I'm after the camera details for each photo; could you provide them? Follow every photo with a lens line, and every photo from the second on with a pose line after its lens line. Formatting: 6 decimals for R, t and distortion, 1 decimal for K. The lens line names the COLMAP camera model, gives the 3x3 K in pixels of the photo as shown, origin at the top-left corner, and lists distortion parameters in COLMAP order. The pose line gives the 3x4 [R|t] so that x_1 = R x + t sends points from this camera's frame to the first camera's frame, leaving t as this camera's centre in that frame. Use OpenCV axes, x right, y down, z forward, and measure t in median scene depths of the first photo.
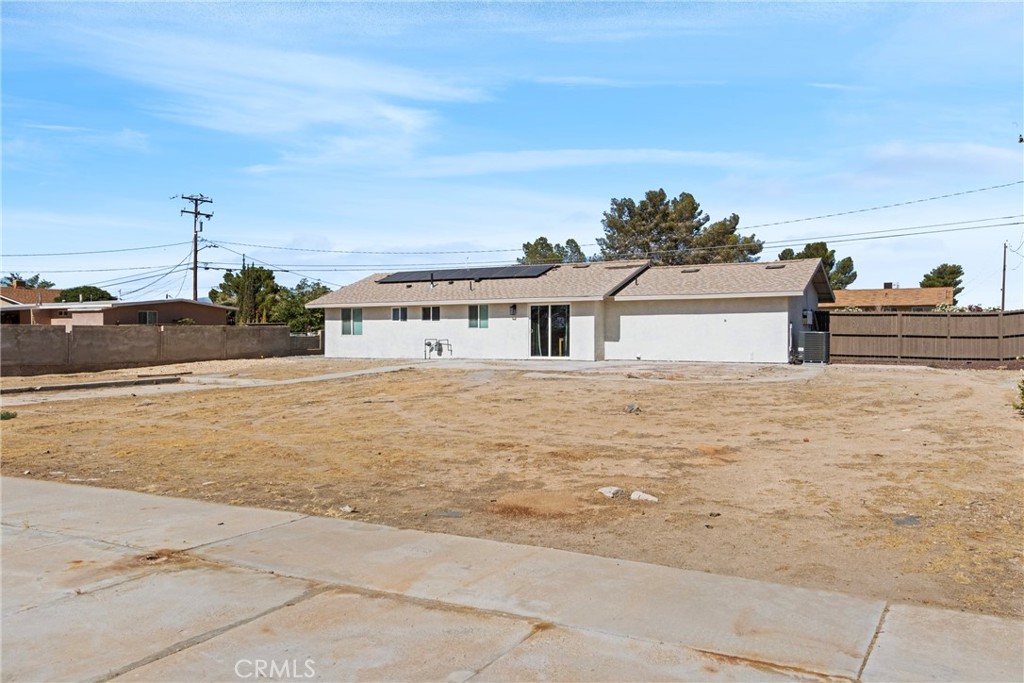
lens RADIAL K [[807.6, 0, 503.0], [0, 807.6, 336.1], [0, 0, 1]] dist [0.009583, -0.005900]
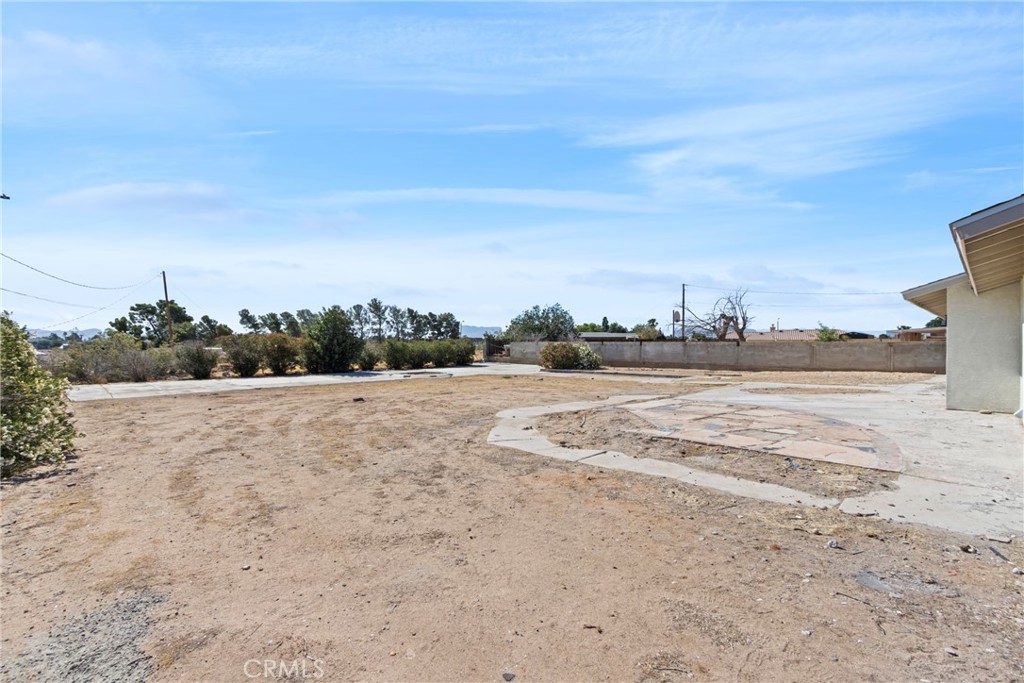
lens RADIAL K [[467.7, 0, 517.3], [0, 467.7, 341.9], [0, 0, 1]] dist [0.004300, -0.000177]
pose [[-0.241257, 0.001965, -0.970459, 0.483535], [-0.003978, 0.999988, 0.003014, -0.014028], [0.970453, 0.004588, -0.241247, 0.761211]]
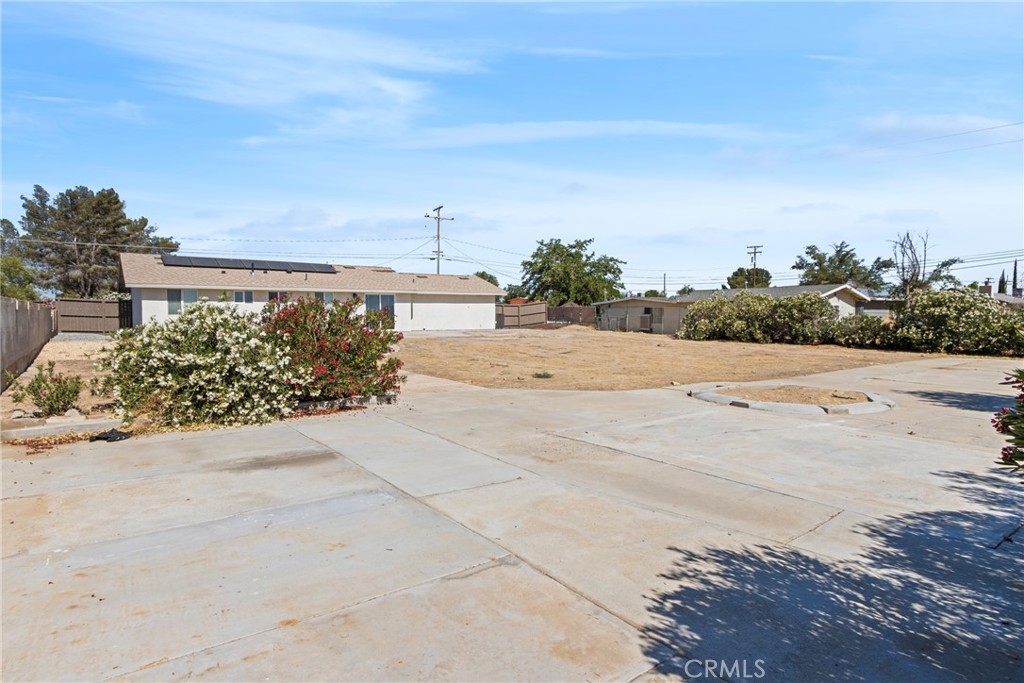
lens RADIAL K [[564.6, 0, 515.8], [0, 564.6, 344.6], [0, 0, 1]] dist [0.008456, 0.001211]
pose [[0.403492, -0.047739, 0.913737, -0.799151], [0.003104, 0.998704, 0.050808, 0.000873], [-0.914978, -0.017665, 0.403117, 0.365546]]
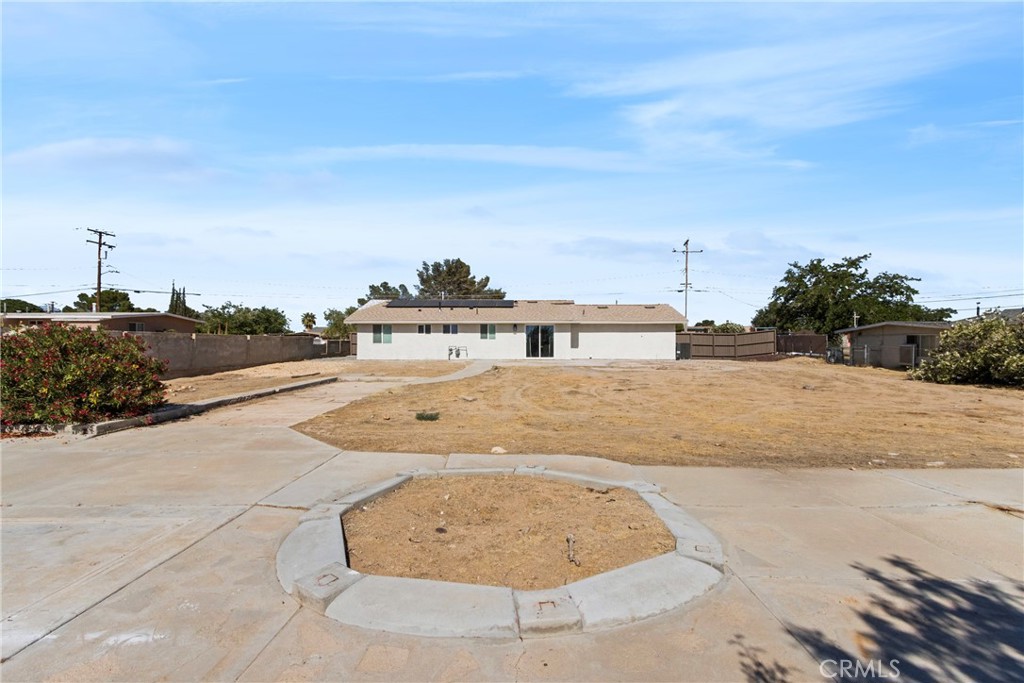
lens RADIAL K [[467.7, 0, 507.3], [0, 467.7, 339.4], [0, 0, 1]] dist [0.004300, -0.000177]
pose [[0.880216, 0.008438, 0.474498, -0.443969], [-0.002420, 0.999909, -0.013291, 0.001992], [-0.474567, 0.010551, 0.880156, 0.222327]]
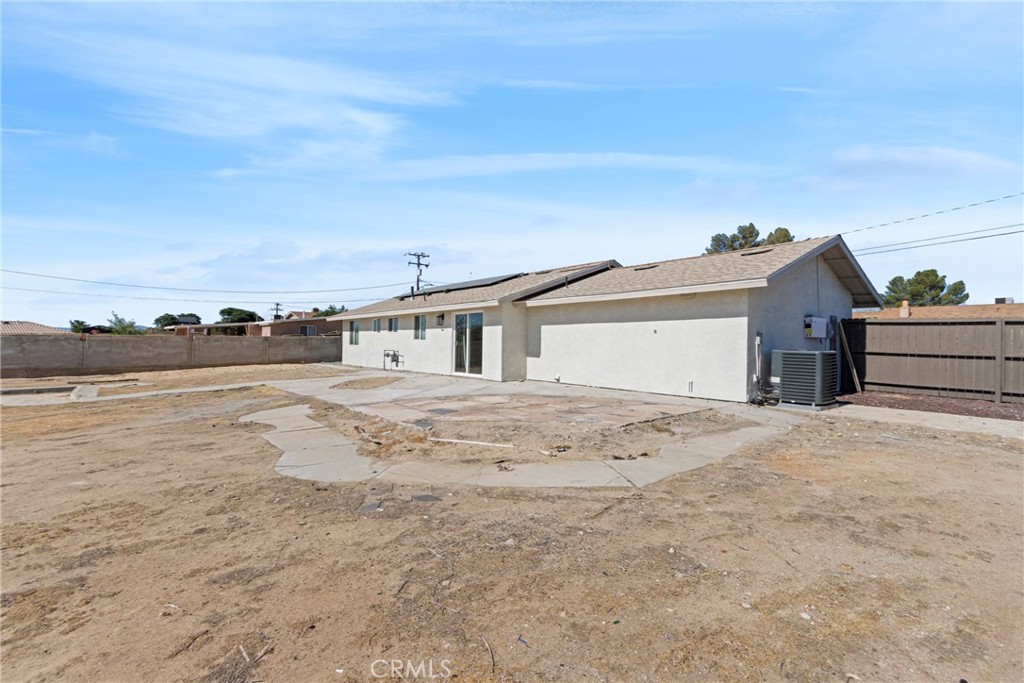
lens RADIAL K [[467.7, 0, 508.5], [0, 467.7, 343.5], [0, 0, 1]] dist [0.004300, -0.000177]
pose [[0.932463, 0.009702, -0.361136, 0.283700], [-0.008773, 0.999953, 0.004211, -0.009031], [0.361160, -0.000758, 0.932504, 0.559750]]
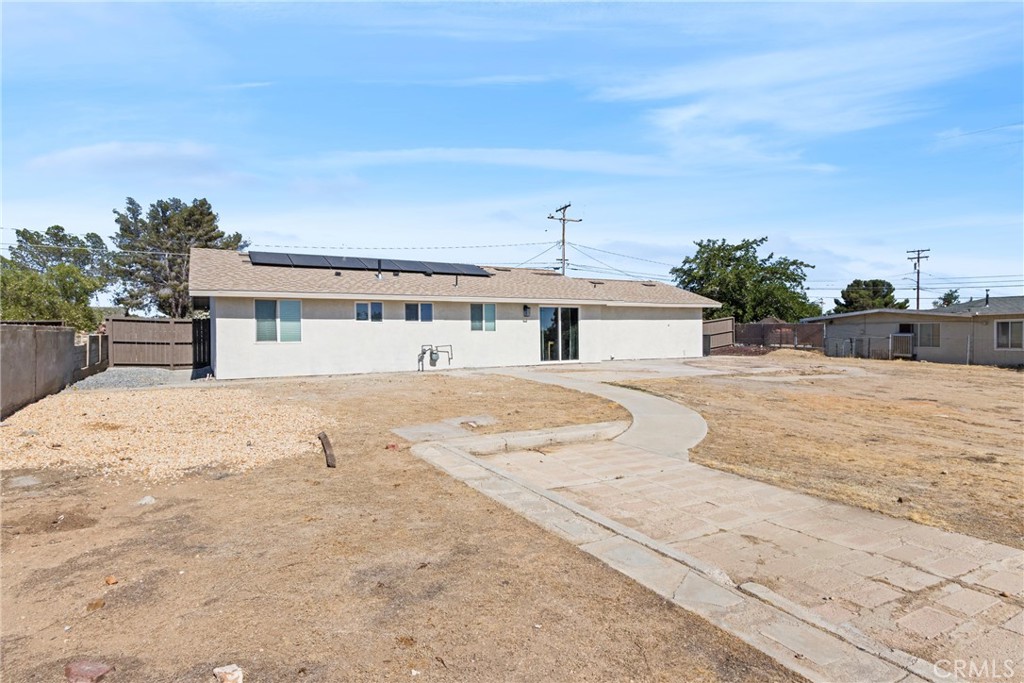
lens RADIAL K [[564.6, 0, 515.5], [0, 564.6, 338.7], [0, 0, 1]] dist [0.008456, 0.001211]
pose [[0.515859, -0.010160, 0.856613, -0.556109], [0.009547, 0.999936, 0.006111, -0.005698], [-0.856620, 0.005026, 0.515923, 0.709873]]
